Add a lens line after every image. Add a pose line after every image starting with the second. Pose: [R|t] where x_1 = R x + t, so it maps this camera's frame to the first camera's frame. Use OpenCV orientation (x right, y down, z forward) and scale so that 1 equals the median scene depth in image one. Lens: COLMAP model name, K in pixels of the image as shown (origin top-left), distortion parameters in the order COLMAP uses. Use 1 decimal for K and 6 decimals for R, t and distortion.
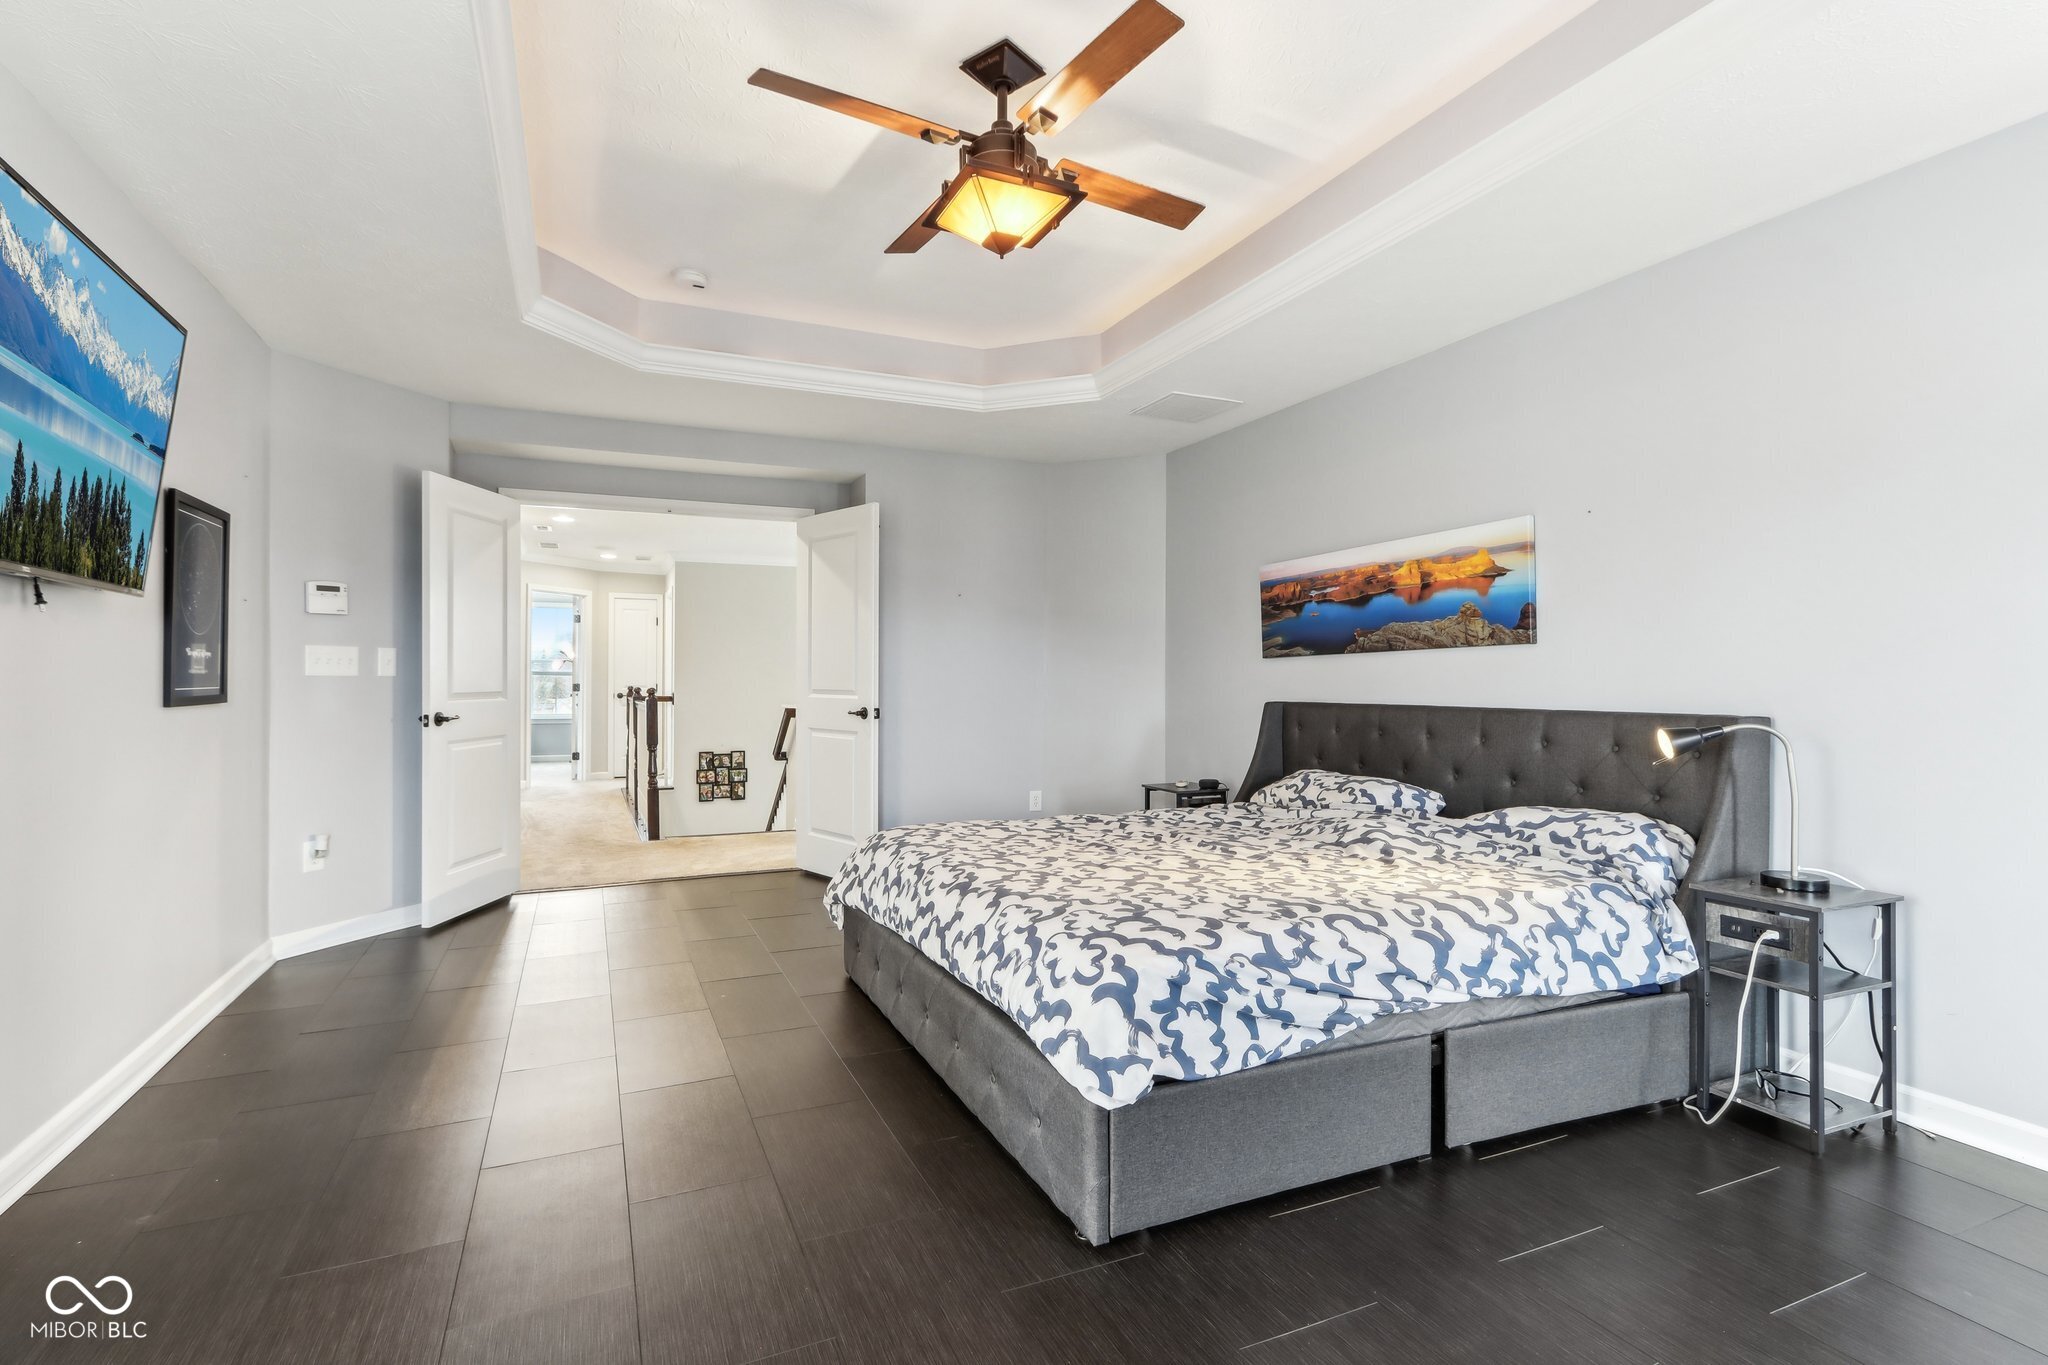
lens RADIAL K [[954.0, 0, 1017.0], [0, 954.0, 679.5], [0, 0, 1]] dist [-0.004300, 0.004778]
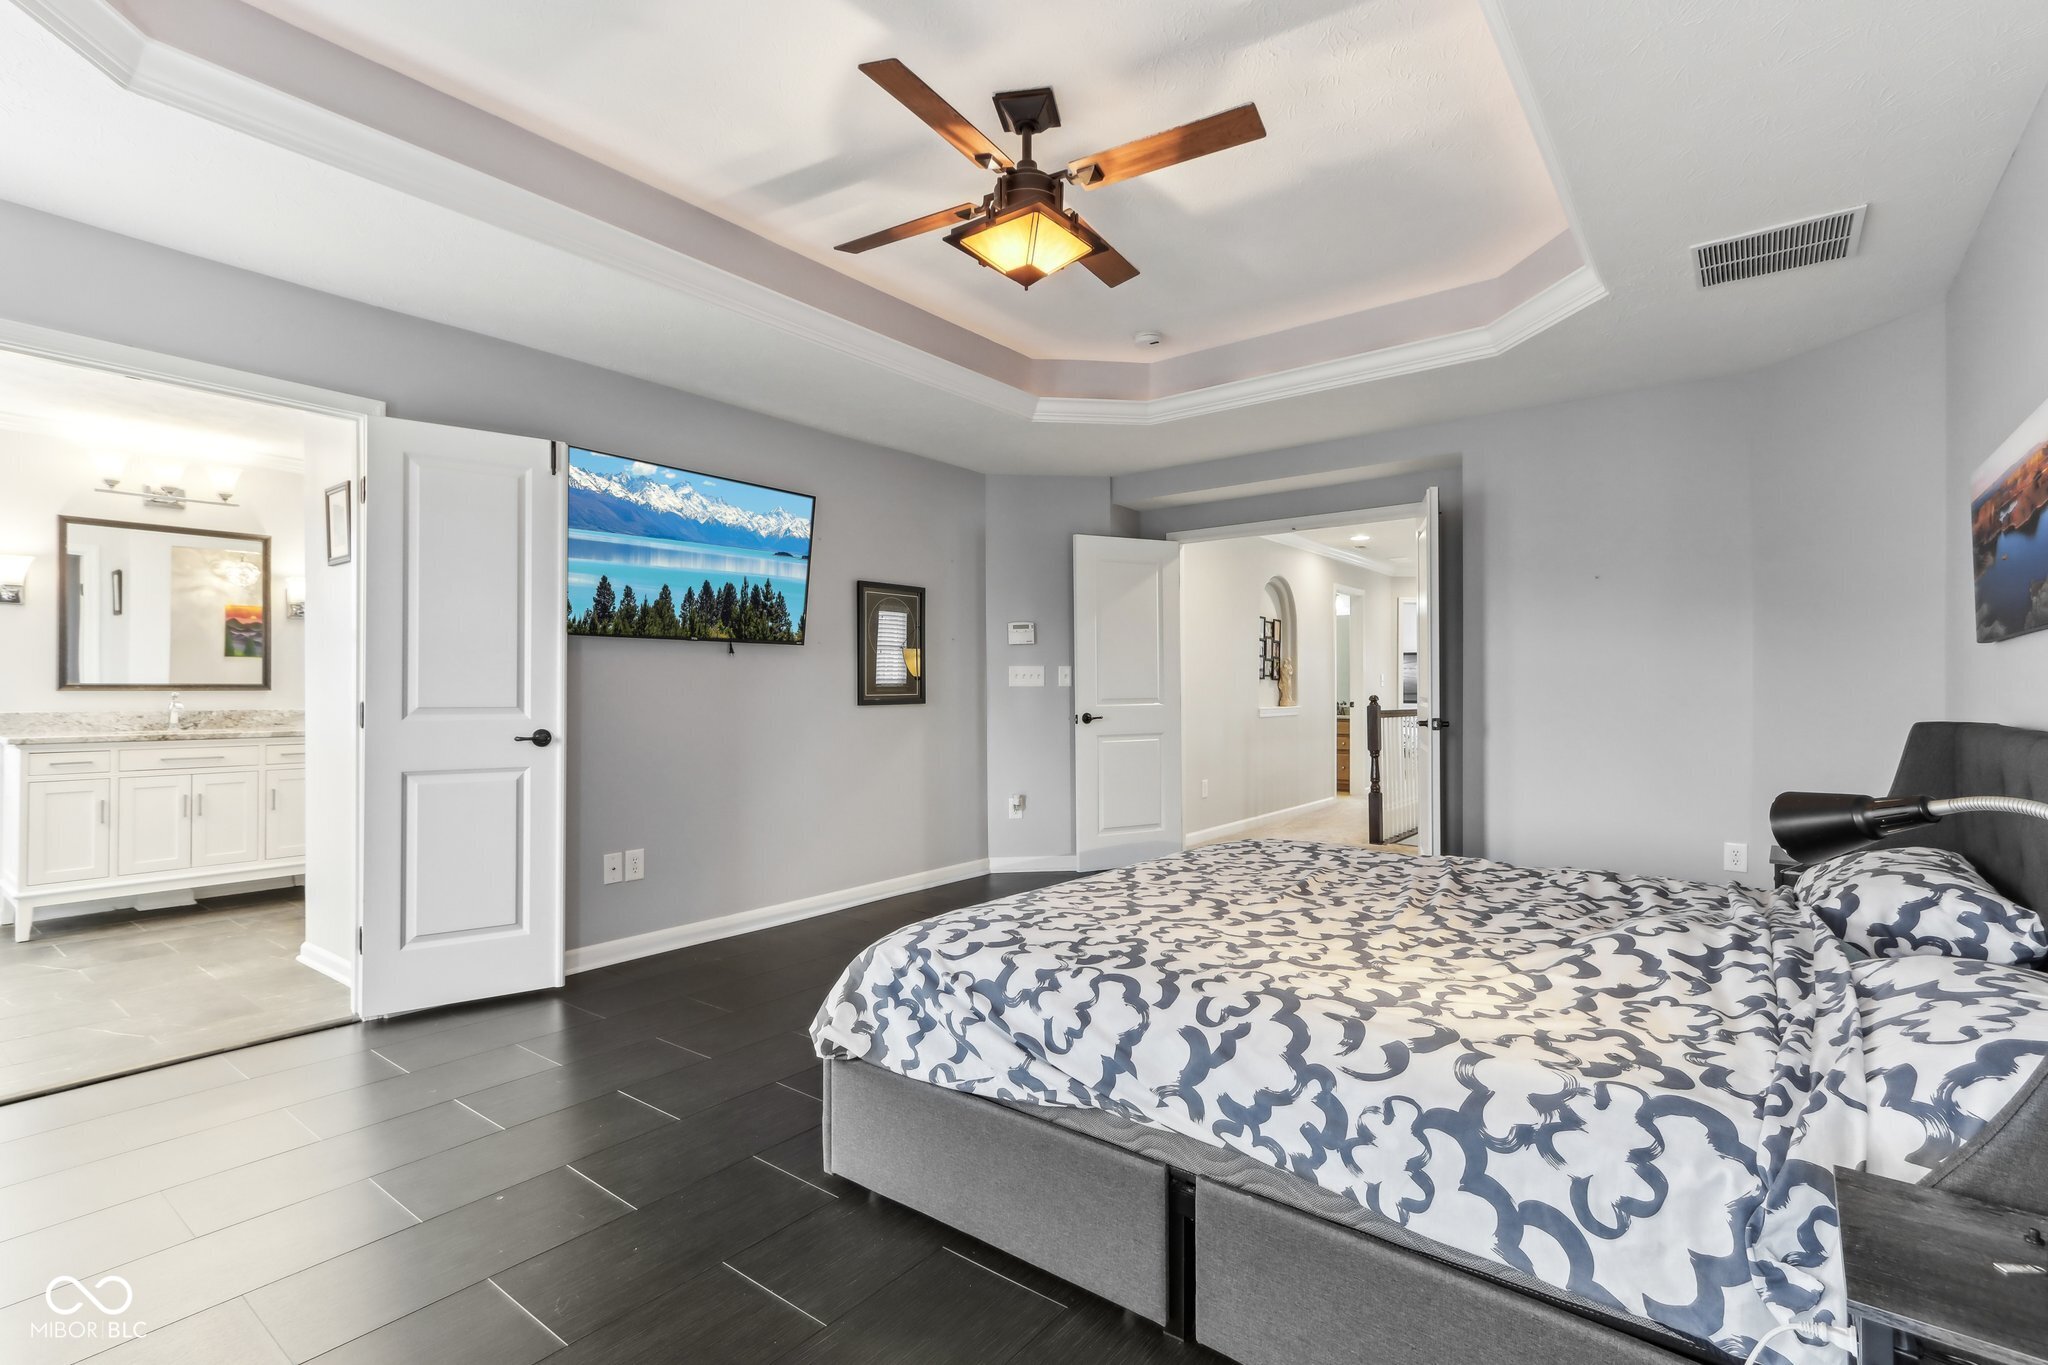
lens RADIAL K [[954.0, 0, 1020.1], [0, 954.0, 686.4], [0, 0, 1]] dist [-0.004300, 0.004778]
pose [[0.471519, -0.007195, -0.881827, 0.963277], [0.007024, 0.999966, -0.004403, 0.004340], [0.881828, -0.004118, 0.471553, 0.518977]]
